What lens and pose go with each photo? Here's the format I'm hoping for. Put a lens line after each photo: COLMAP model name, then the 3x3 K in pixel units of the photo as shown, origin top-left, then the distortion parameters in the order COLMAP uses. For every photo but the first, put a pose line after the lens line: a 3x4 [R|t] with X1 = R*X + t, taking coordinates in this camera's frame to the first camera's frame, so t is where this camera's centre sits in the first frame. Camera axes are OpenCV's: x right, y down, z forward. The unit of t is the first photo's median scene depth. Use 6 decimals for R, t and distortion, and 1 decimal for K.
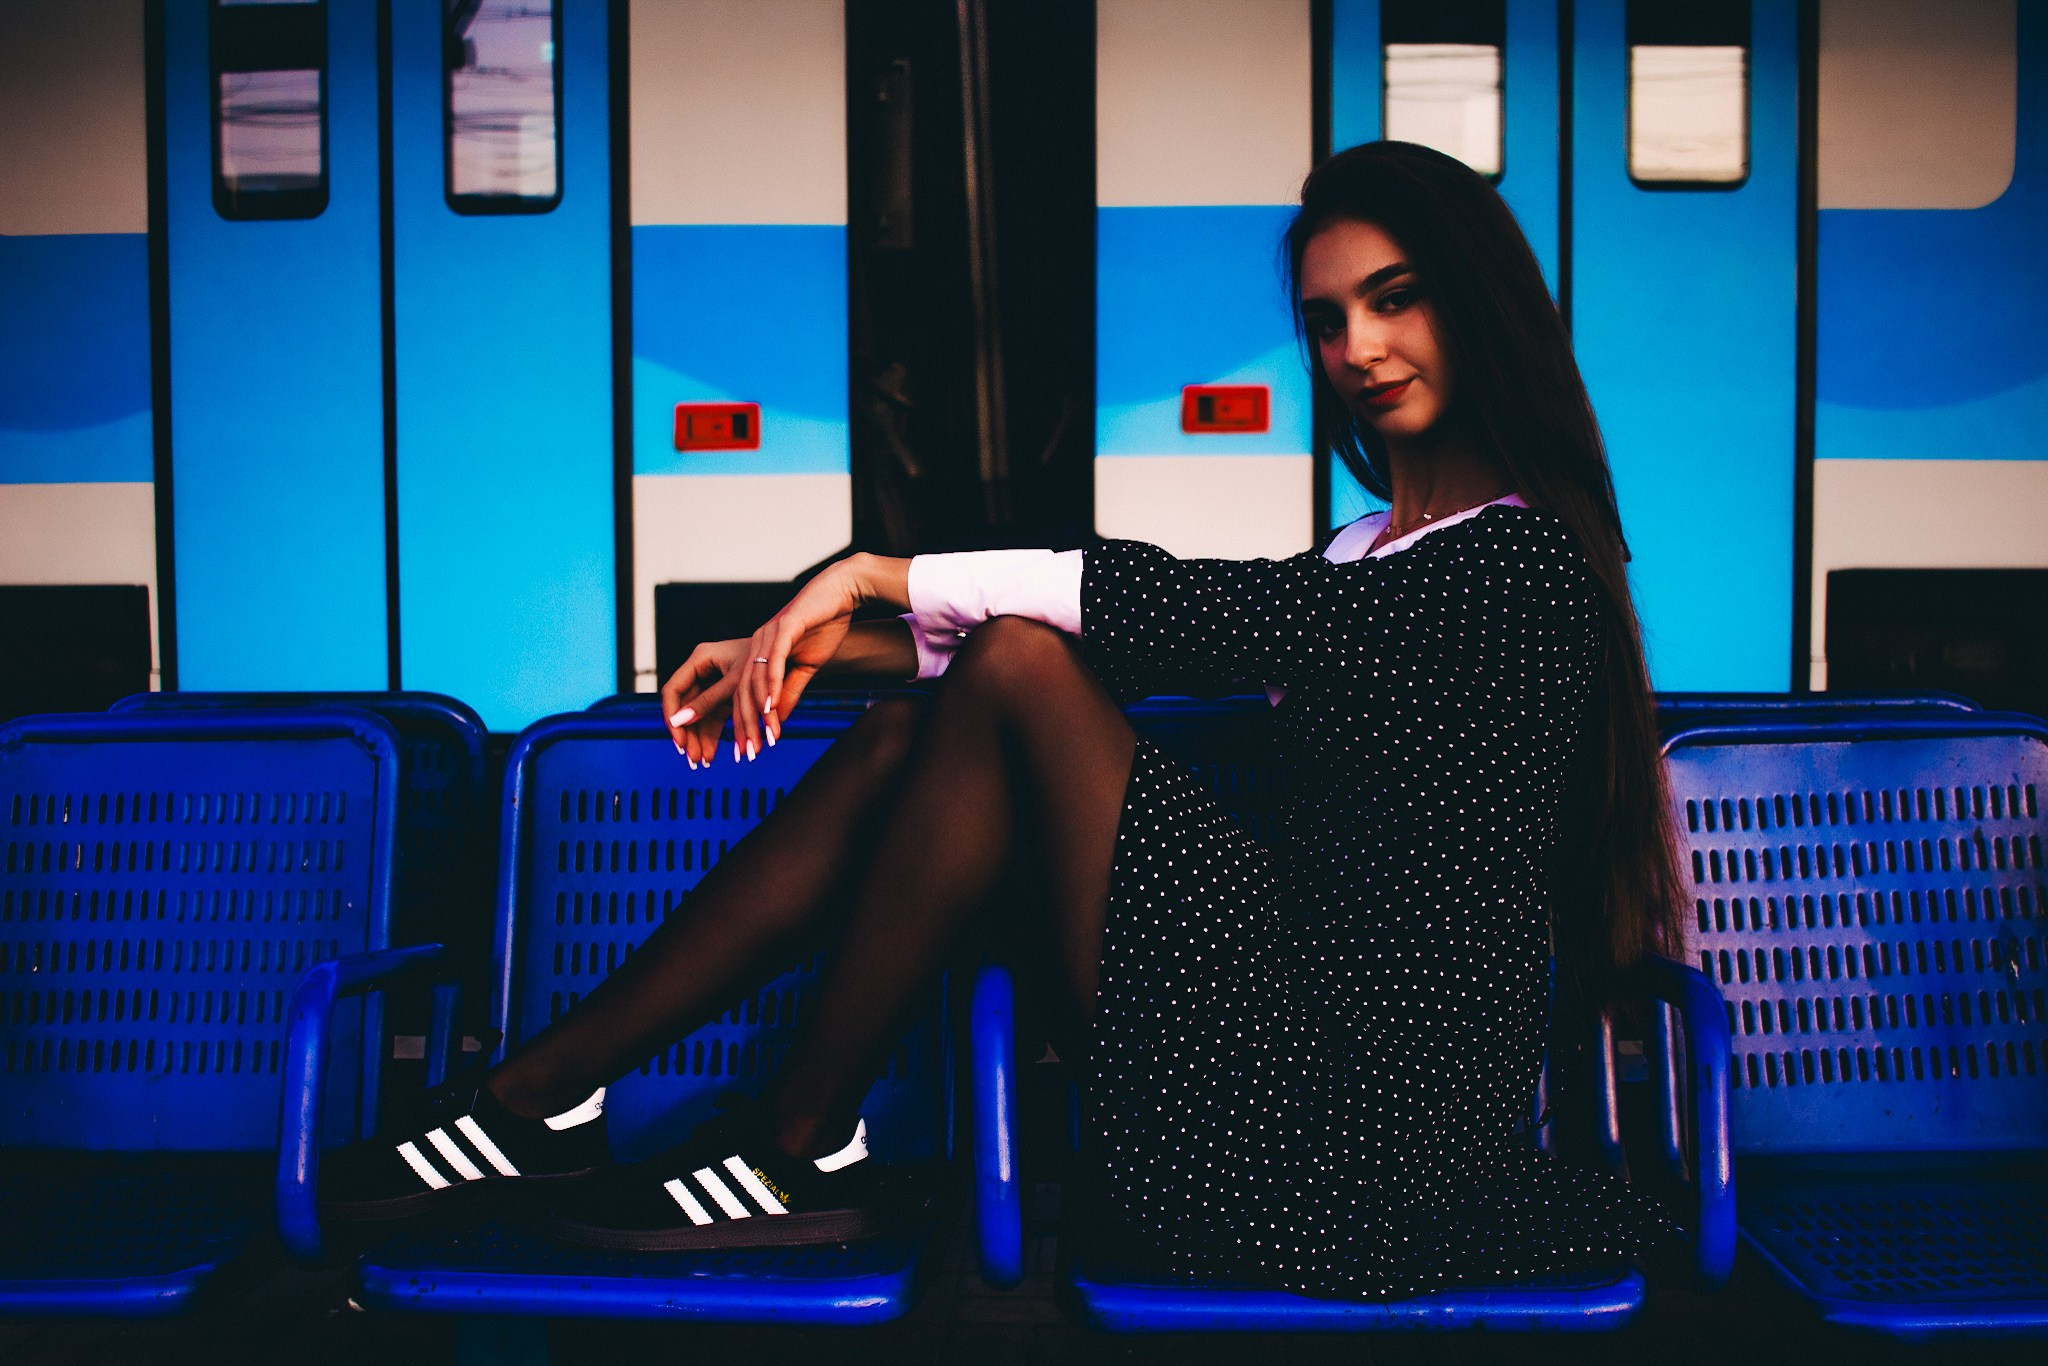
lens RADIAL K [[2260.2, 0, 1024.0], [0, 2260.2, 683.0], [0, 0, 1]] dist [-0.115444, 0.087585]
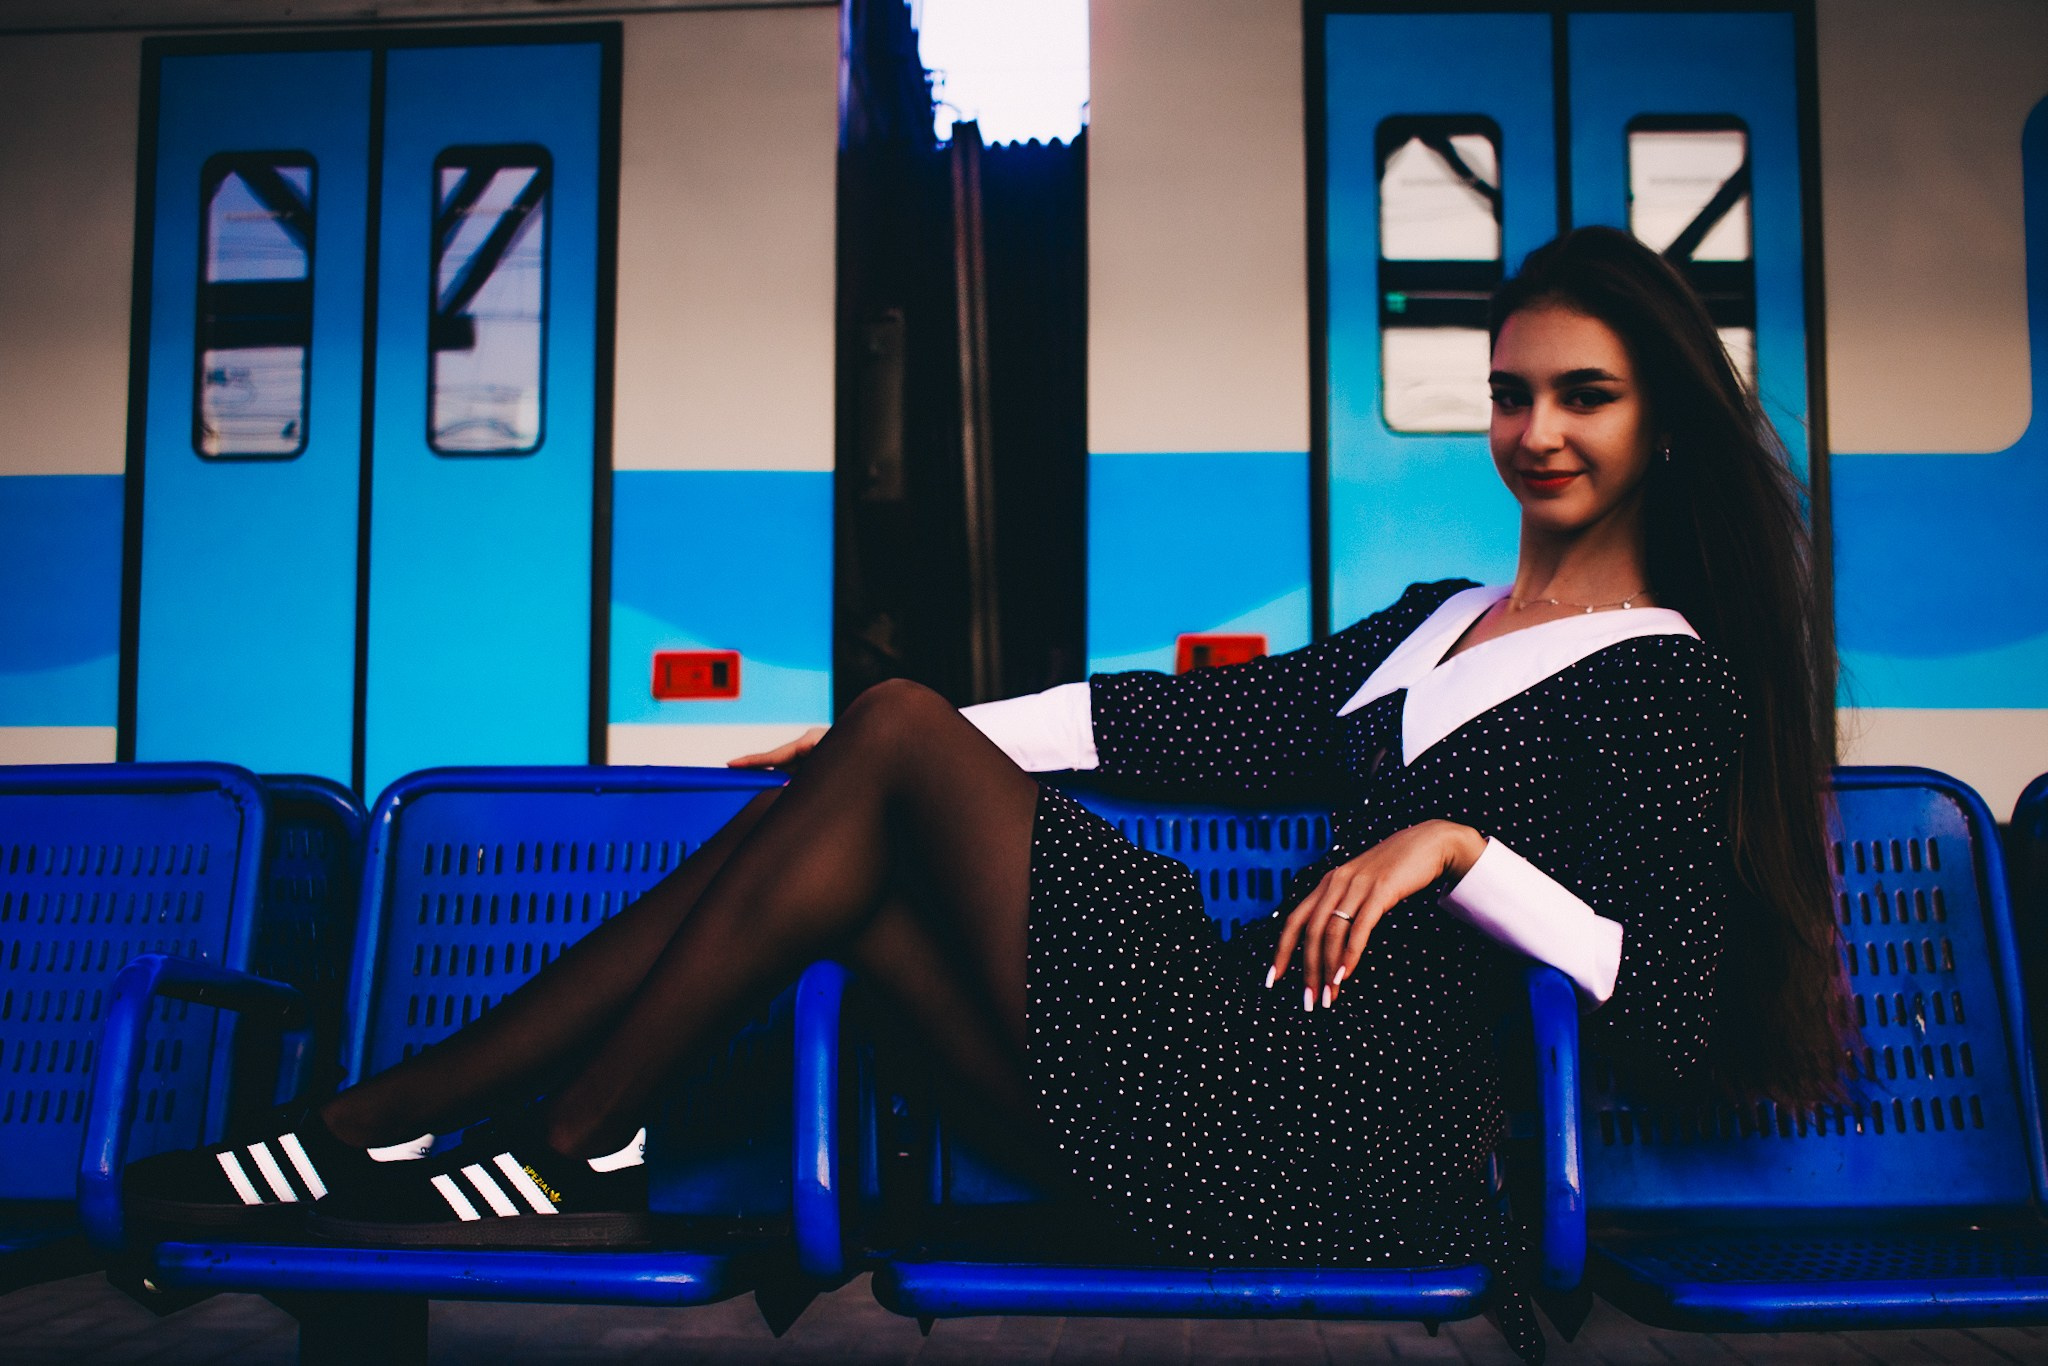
lens RADIAL K [[2390.0, 0, 1024.0], [0, 2390.0, 683.0], [0, 0, 1]] dist [-0.118244, 0.101184]
pose [[0.999811, 0.004989, -0.018792, 0.075565], [-0.007748, 0.988698, -0.149719, 0.133016], [0.017833, 0.149836, 0.988550, -0.030948]]
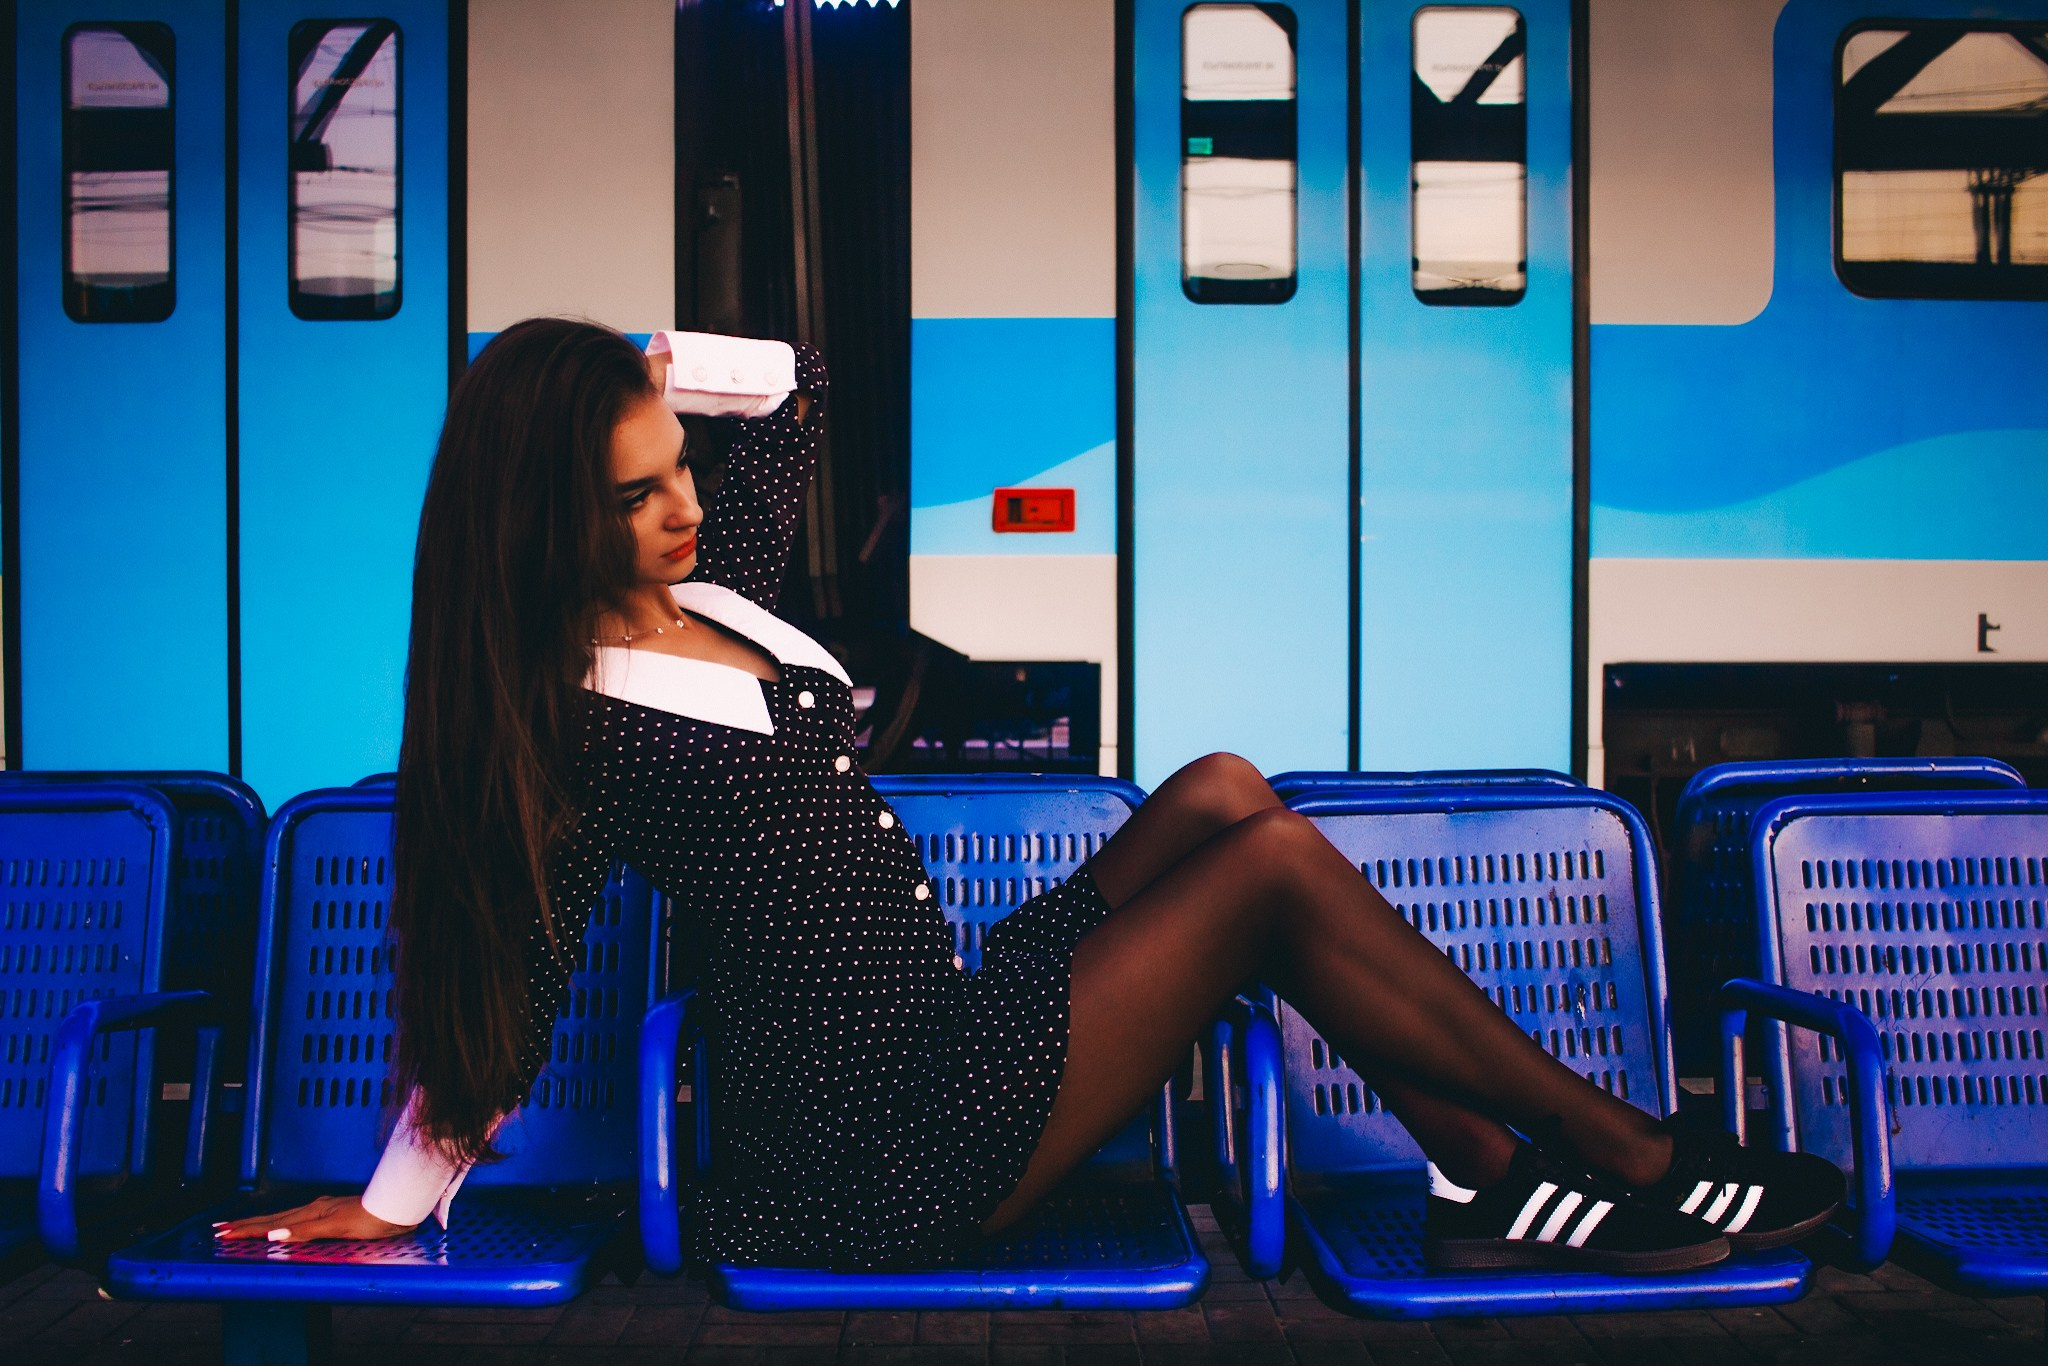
lens RADIAL K [[2260.2, 0, 1024.0], [0, 2260.2, 683.0], [0, 0, 1]] dist [-0.115444, 0.087585]
pose [[0.998634, 0.001539, 0.052228, 0.092678], [0.000580, 0.999179, -0.040520, 0.006045], [-0.052248, 0.040495, 0.997813, -0.148862]]
